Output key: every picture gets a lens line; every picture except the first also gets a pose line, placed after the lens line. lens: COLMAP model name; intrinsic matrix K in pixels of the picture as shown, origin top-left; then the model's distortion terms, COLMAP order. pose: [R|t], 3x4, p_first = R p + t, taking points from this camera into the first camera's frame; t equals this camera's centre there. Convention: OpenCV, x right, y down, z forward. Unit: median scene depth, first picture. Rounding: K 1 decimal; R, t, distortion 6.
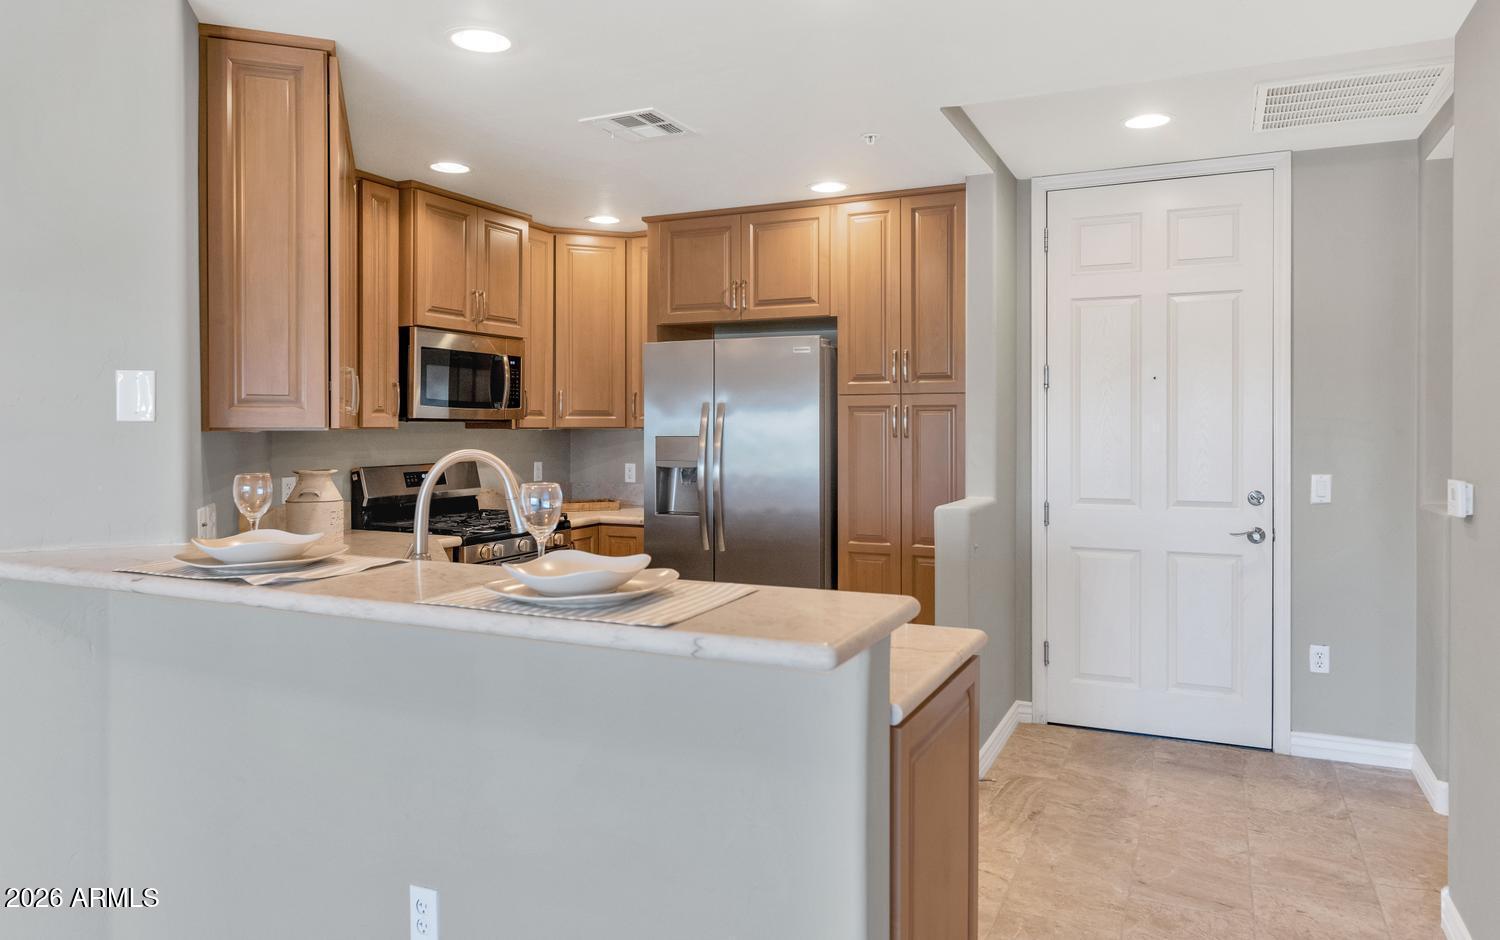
lens RADIAL K [[1003.4, 0, 753.3], [0, 1003.4, 431.0], [0, 0, 1]] dist [0.000411, -0.002585]
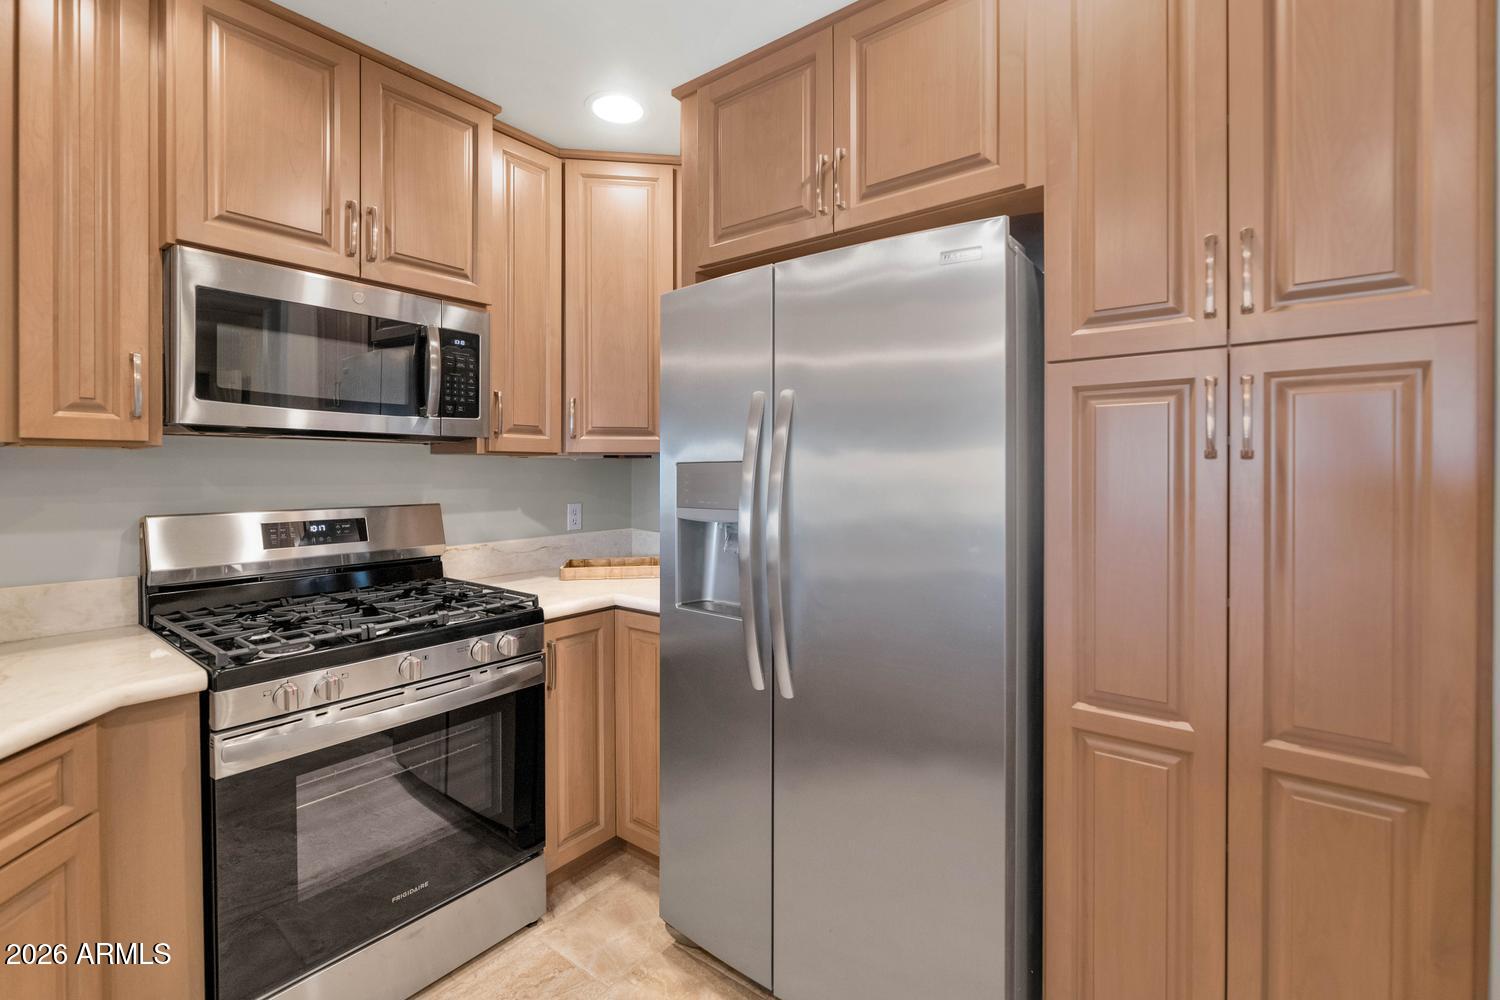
lens RADIAL K [[670.2, 0, 758.2], [0, 670.2, 477.2], [0, 0, 1]] dist [-0.005945, -0.000522]
pose [[0.975873, 0.001457, -0.218334, 0.025955], [-0.001023, 0.999997, 0.002098, 0.013012], [0.218336, -0.001824, 0.975872, 0.688482]]
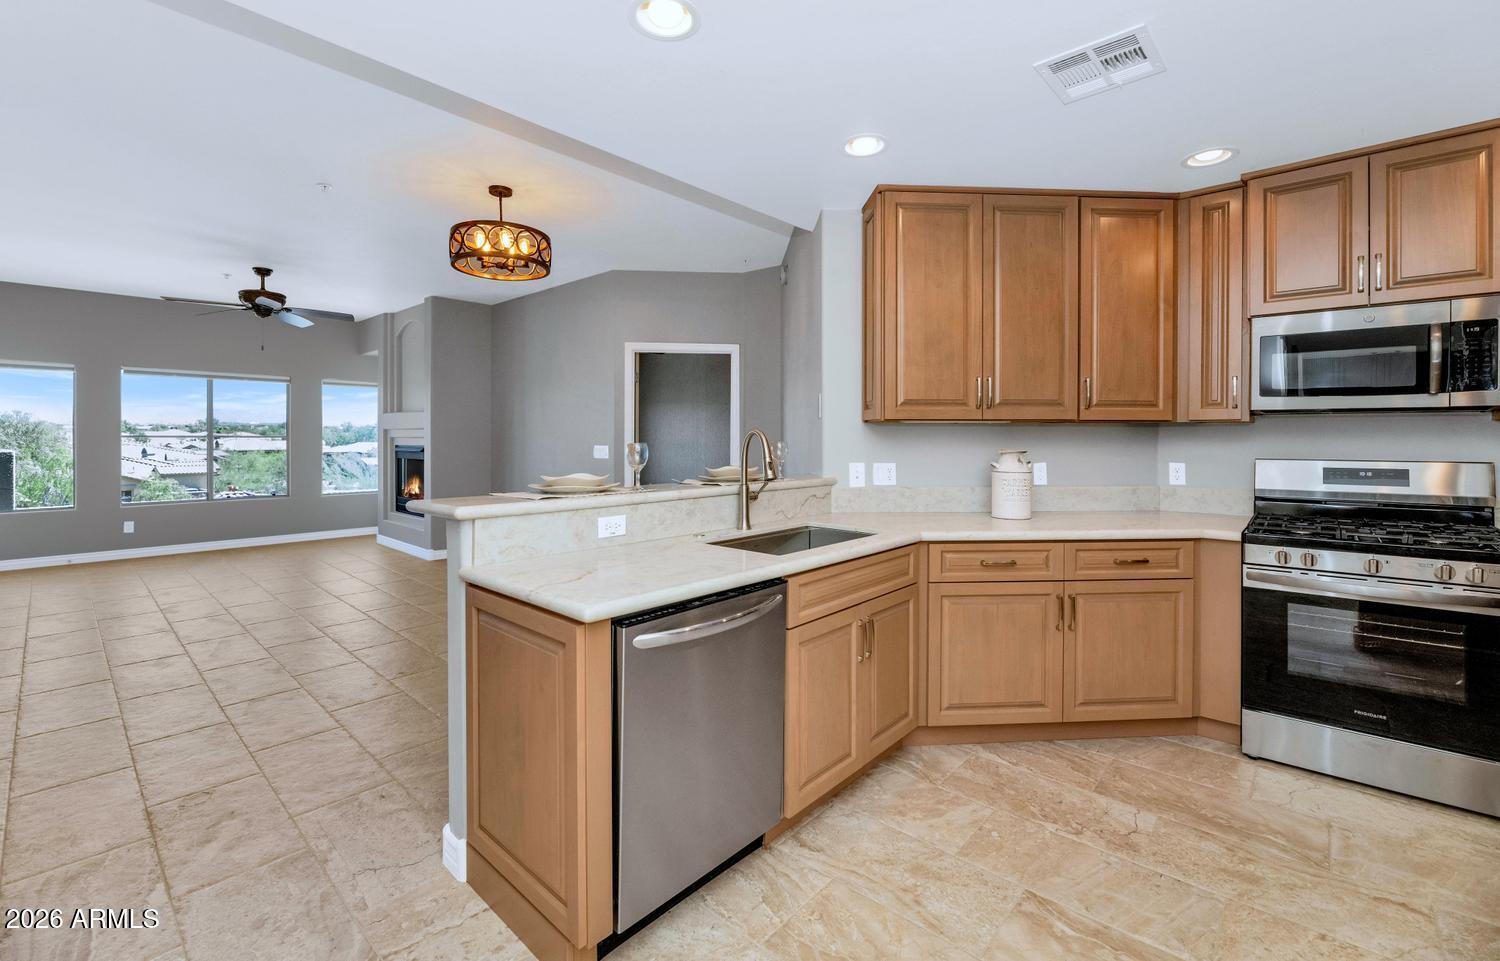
lens RADIAL K [[635.6, 0, 758.1], [0, 635.6, 440.3], [0, 0, 1]] dist [-0.014690, 0.000359]
pose [[-0.286067, 0.005308, -0.958195, 0.379578], [-0.006837, 0.999948, 0.007580, 0.015125], [0.958185, 0.008719, -0.286016, 0.667707]]
